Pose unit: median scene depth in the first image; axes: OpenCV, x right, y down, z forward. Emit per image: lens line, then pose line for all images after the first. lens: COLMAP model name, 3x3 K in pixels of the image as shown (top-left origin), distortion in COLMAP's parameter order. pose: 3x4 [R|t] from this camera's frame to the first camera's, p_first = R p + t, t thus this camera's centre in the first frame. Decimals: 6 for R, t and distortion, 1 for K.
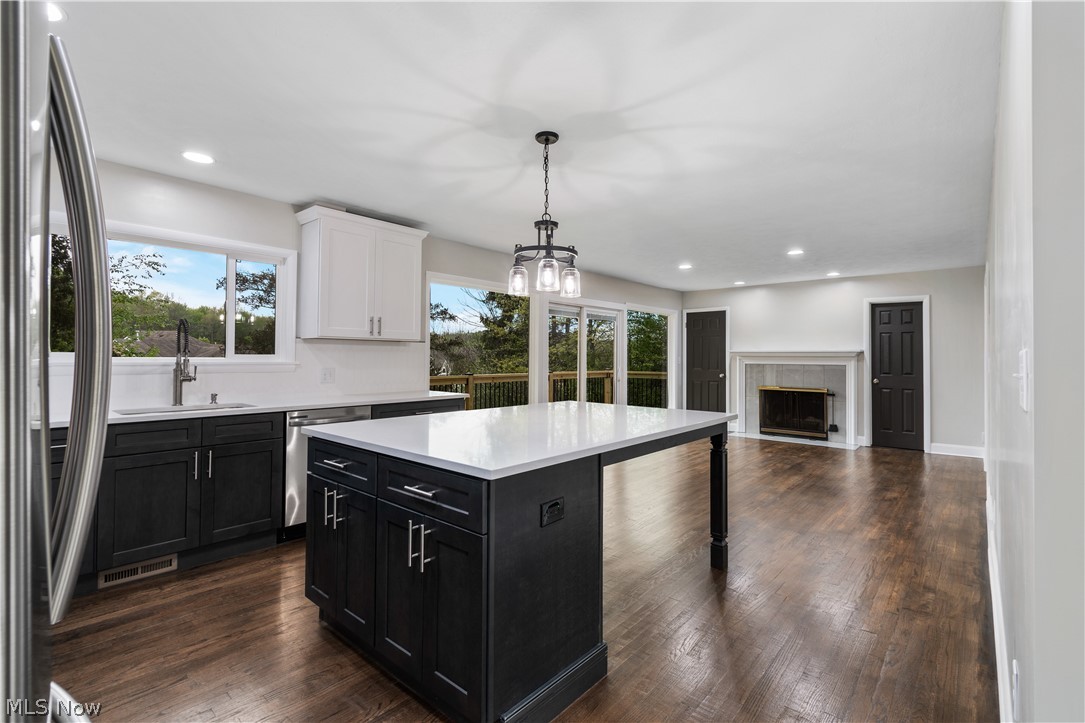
lens RADIAL K [[476.1, 0, 540.8], [0, 476.1, 354.4], [0, 0, 1]] dist [-0.000262, -0.000640]
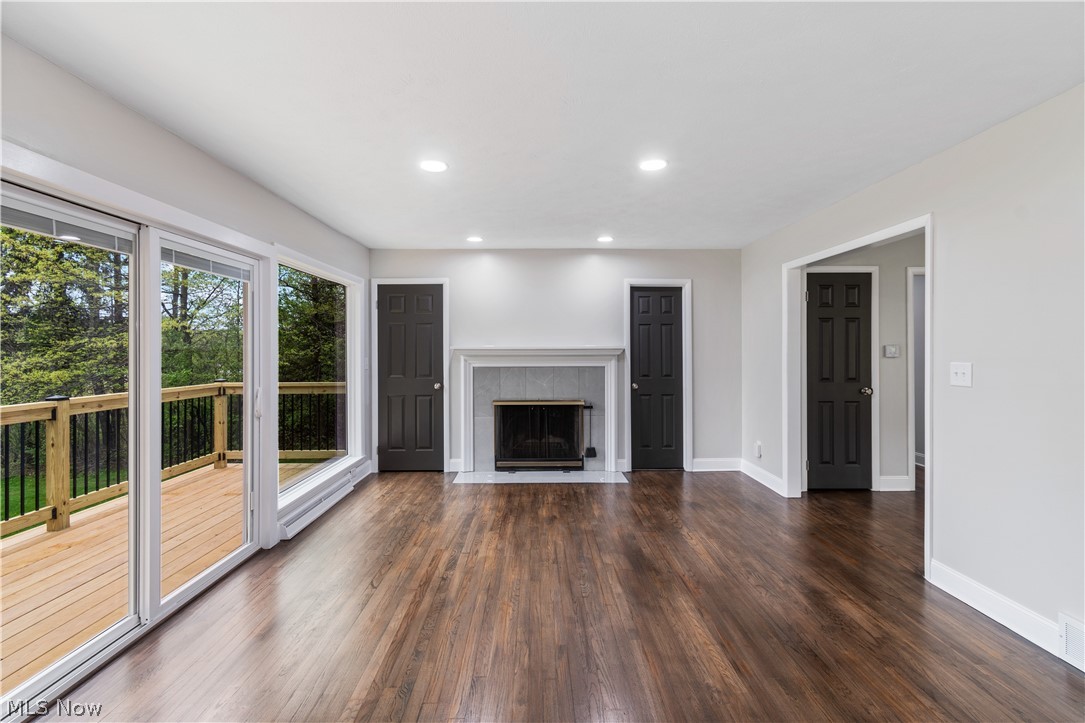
lens RADIAL K [[476.1, 0, 539.6], [0, 476.1, 349.6], [0, 0, 1]] dist [-0.000262, -0.000640]
pose [[0.736222, -0.007976, 0.676694, 0.057100], [0.003729, 0.999963, 0.007729, -0.009492], [-0.676730, -0.003167, 0.736224, 0.488859]]
